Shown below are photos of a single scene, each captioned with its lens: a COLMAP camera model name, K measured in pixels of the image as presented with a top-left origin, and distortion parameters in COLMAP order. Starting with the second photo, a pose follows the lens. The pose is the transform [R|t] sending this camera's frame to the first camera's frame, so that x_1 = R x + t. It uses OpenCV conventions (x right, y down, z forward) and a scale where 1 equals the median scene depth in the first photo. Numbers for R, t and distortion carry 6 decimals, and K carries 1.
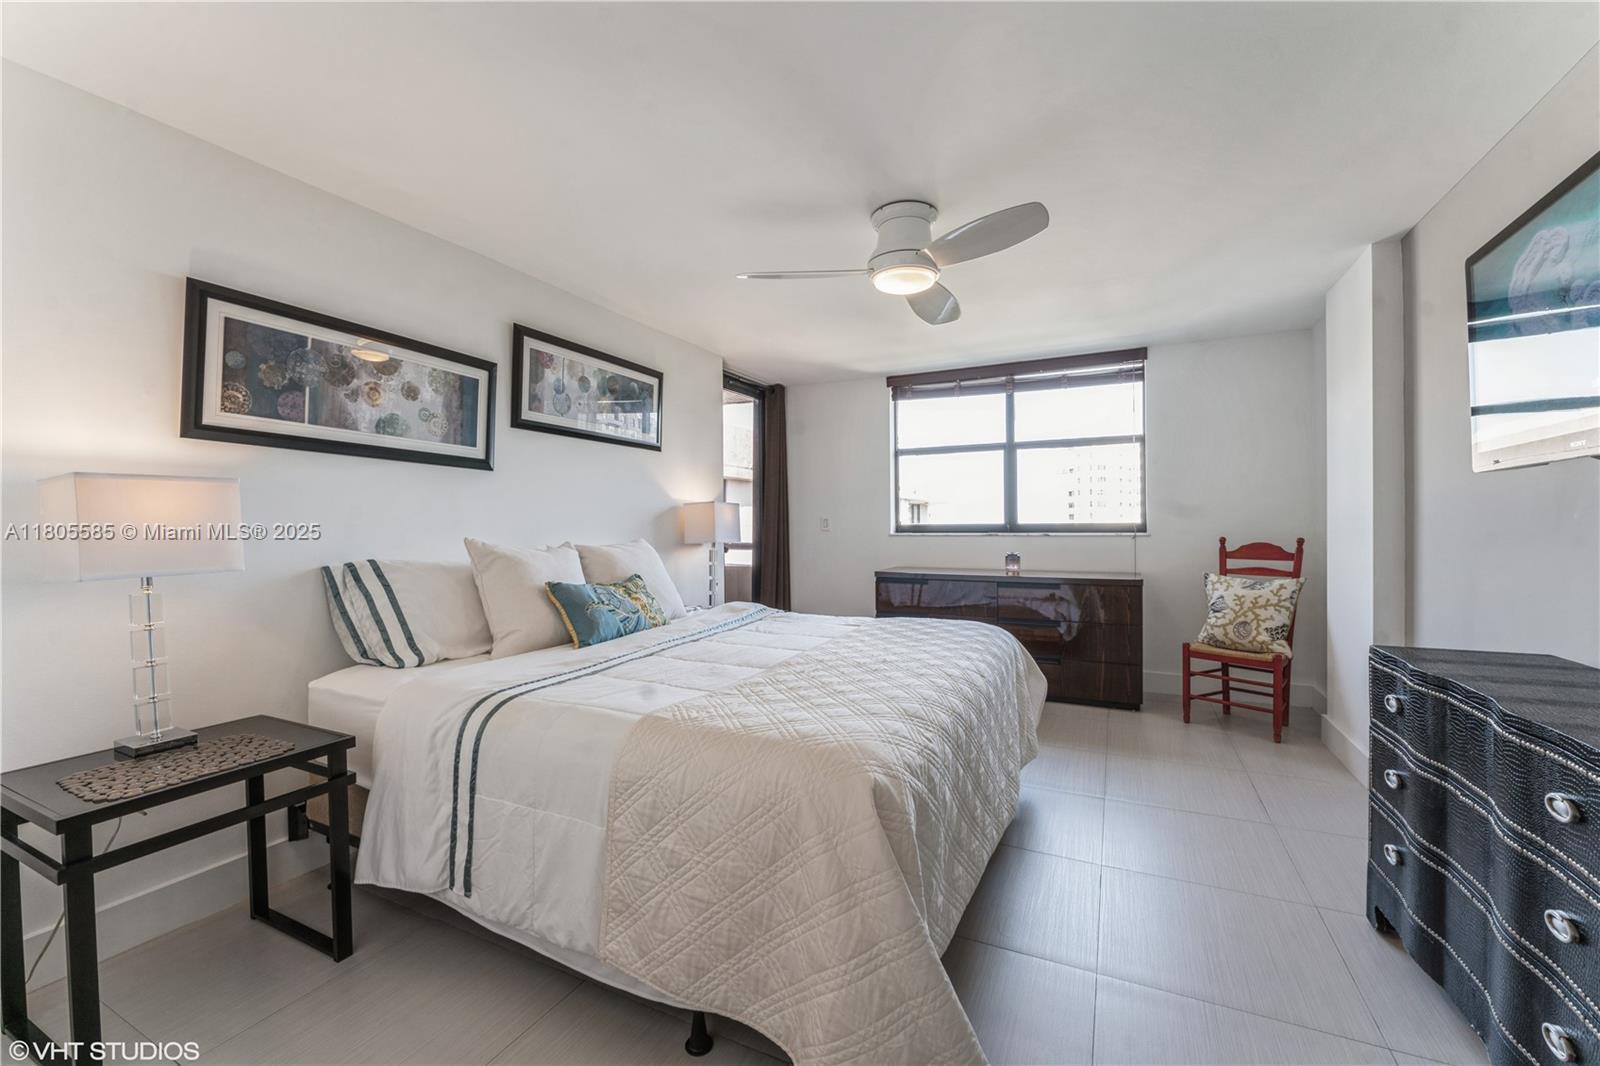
lens RADIAL K [[641.6, 0, 806.5], [0, 641.6, 527.4], [0, 0, 1]] dist [-0.002505, -0.001184]
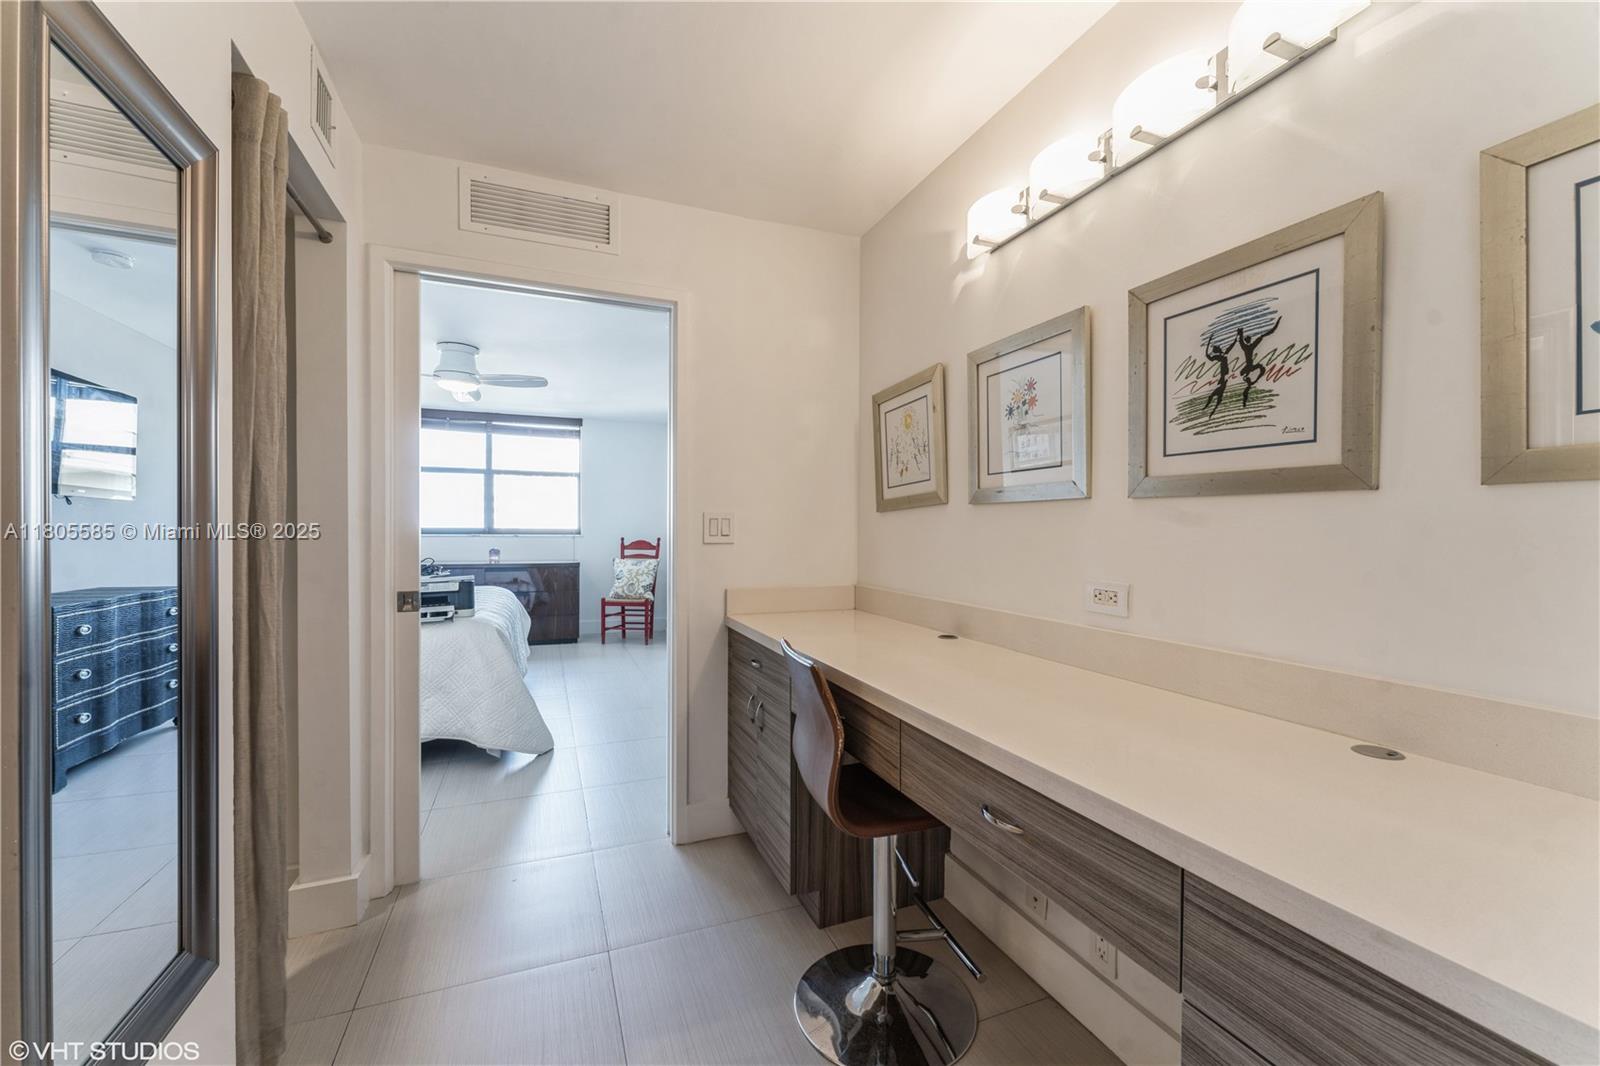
lens RADIAL K [[641.6, 0, 807.7], [0, 641.6, 535.8], [0, 0, 1]] dist [-0.002505, -0.001184]
pose [[0.662536, 0.006765, 0.749000, -0.335627], [-0.008191, 0.999965, -0.001787, 0.010175], [-0.748986, -0.004951, 0.662568, -0.552265]]
